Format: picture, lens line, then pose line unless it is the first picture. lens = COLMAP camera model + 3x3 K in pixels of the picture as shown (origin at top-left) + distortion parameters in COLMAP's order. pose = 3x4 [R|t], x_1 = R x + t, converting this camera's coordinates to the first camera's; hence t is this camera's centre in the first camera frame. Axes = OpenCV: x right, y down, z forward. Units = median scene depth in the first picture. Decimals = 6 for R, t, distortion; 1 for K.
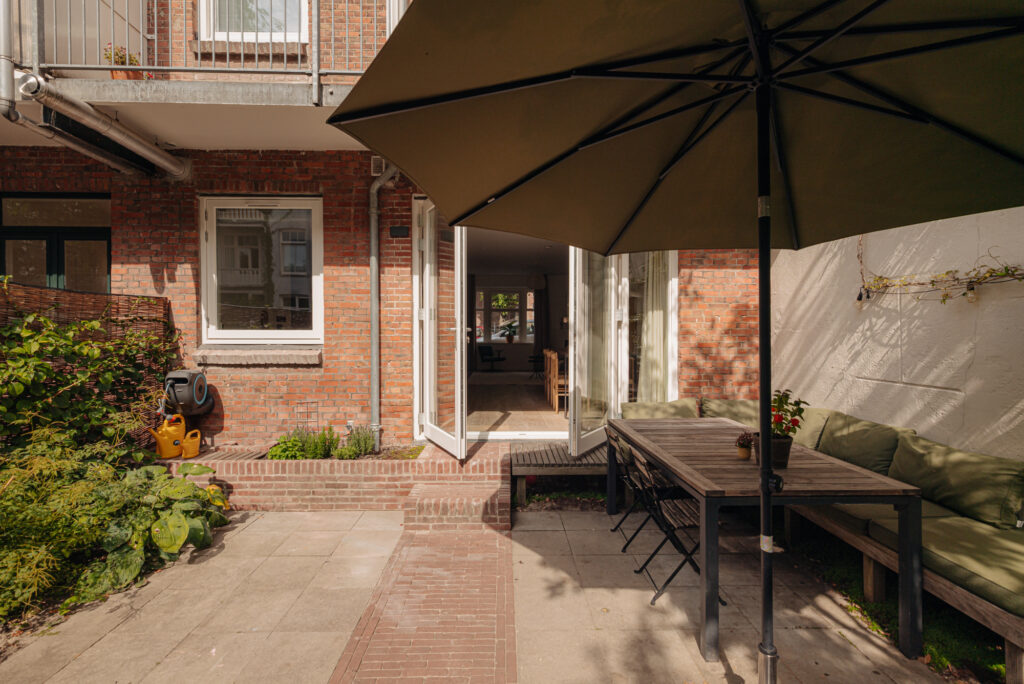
lens RADIAL K [[501.0, 0, 511.0], [0, 501.0, 337.6], [0, 0, 1]] dist [0.005584, -0.002487]
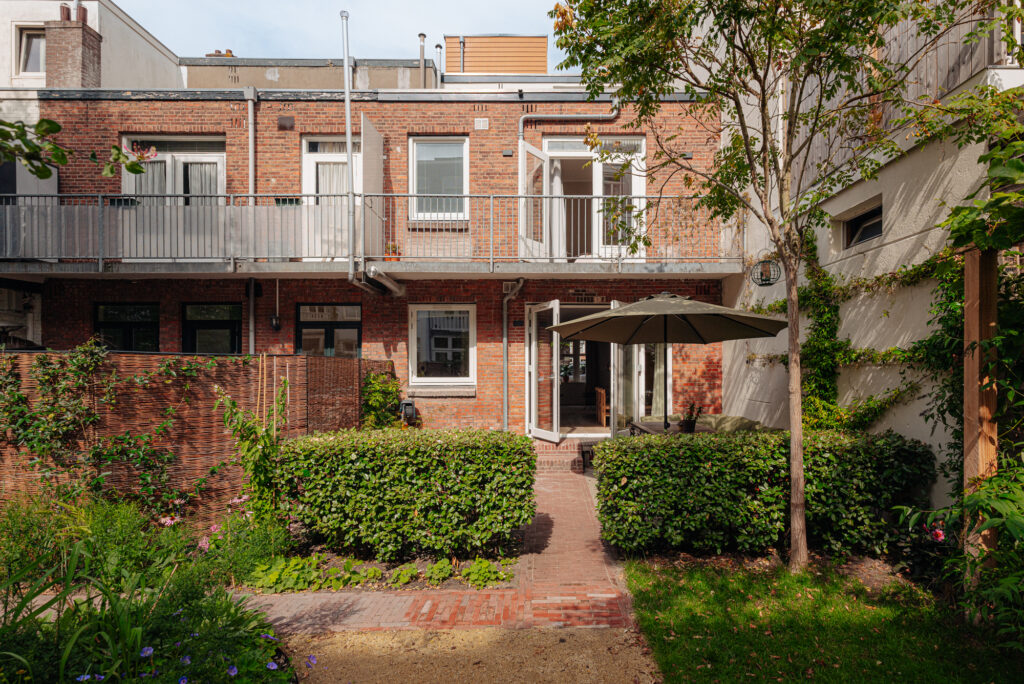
lens RADIAL K [[501.0, 0, 537.6], [0, 501.0, 395.3], [0, 0, 1]] dist [0.005584, -0.002487]
pose [[0.999222, -0.003417, -0.039280, -0.081293], [0.005017, 0.999159, 0.040692, -0.023180], [0.039108, -0.040857, 0.998399, -0.813348]]
